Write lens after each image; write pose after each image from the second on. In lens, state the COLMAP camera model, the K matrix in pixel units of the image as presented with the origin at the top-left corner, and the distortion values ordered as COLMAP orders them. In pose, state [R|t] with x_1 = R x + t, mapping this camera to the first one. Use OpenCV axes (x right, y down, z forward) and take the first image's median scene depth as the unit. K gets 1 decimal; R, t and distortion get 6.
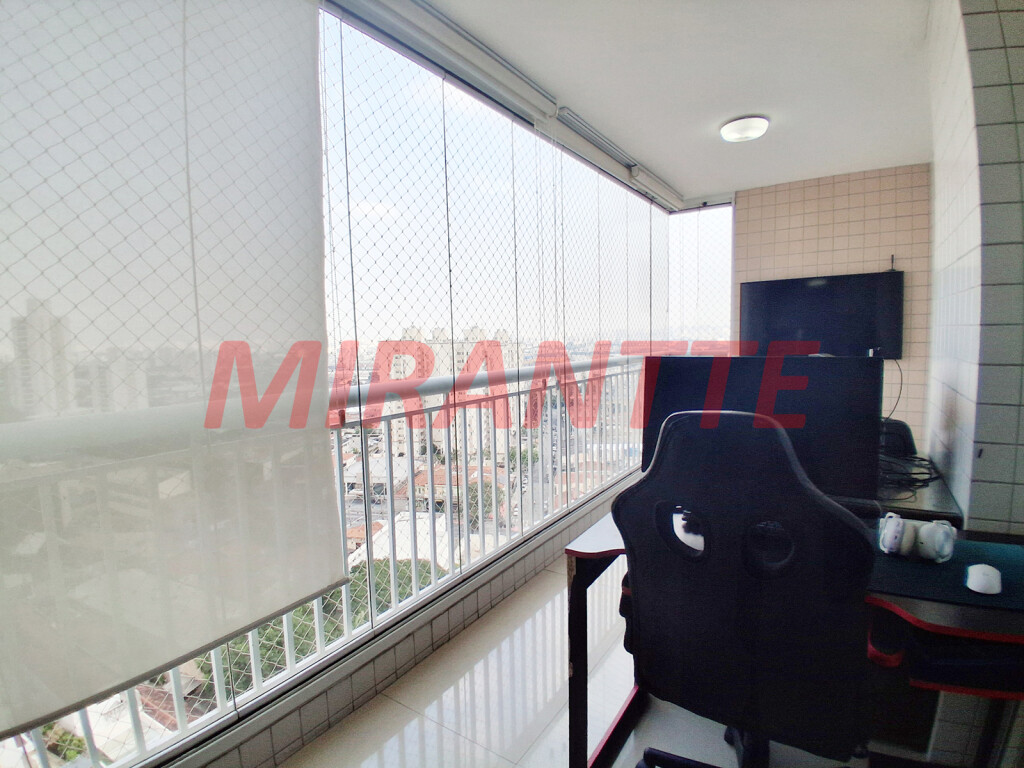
lens RADIAL K [[509.2, 0, 501.7], [0, 509.2, 381.9], [0, 0, 1]] dist [-0.000829, -0.041973]
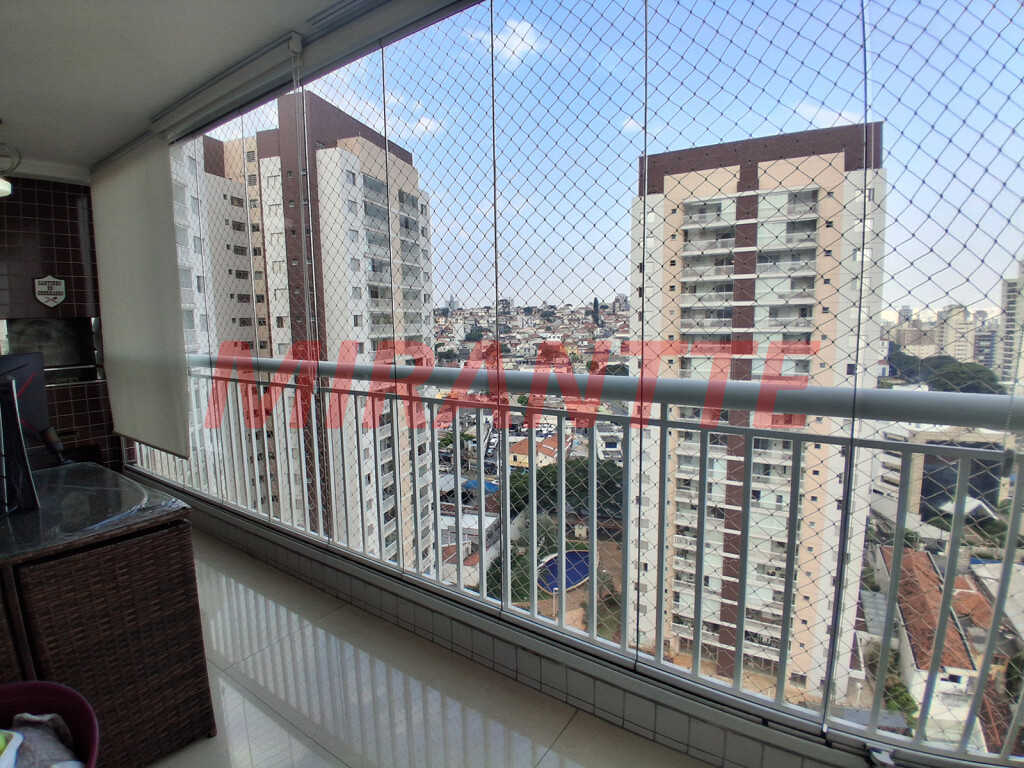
lens RADIAL K [[518.7, 0, 512.0], [0, 518.7, 384.0], [0, 0, 1]] dist [-0.013225, -0.032946]
pose [[-0.006064, 0.146800, -0.989148, 0.688604], [-0.068833, 0.986758, 0.146868, -0.108545], [0.997610, 0.068977, 0.004121, 0.974896]]
